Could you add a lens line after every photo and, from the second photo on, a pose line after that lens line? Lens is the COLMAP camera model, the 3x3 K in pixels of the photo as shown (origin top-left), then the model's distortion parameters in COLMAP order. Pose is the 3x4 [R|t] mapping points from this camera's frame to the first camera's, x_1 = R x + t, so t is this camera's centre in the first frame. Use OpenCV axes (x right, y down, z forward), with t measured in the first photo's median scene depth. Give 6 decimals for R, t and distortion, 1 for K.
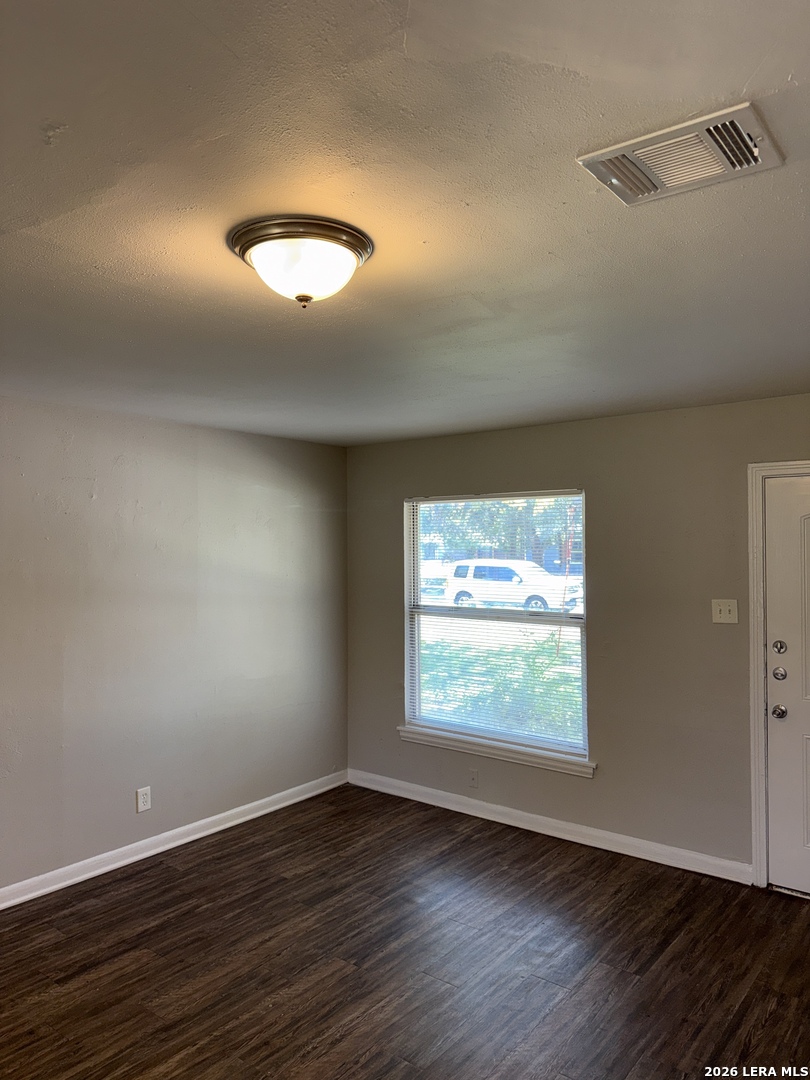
lens RADIAL K [[778.5, 0, 405.0], [0, 778.5, 540.0], [0, 0, 1]] dist [-0.001465, -0.002908]
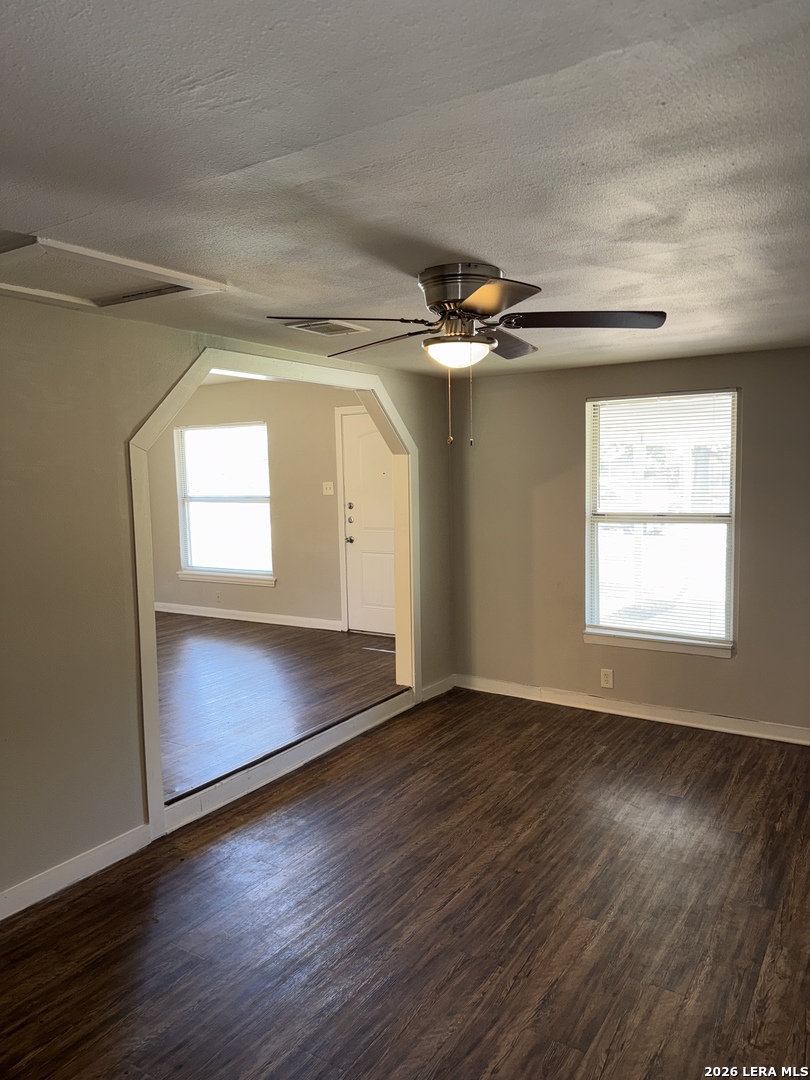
lens RADIAL K [[763.9, 0, 403.8], [0, 763.9, 545.4], [0, 0, 1]] dist [0.056386, -0.056335]
pose [[0.996220, -0.027329, 0.082460, 0.581439], [0.019433, 0.995280, 0.095075, 0.076090], [-0.084670, -0.093113, 0.992049, -1.104435]]
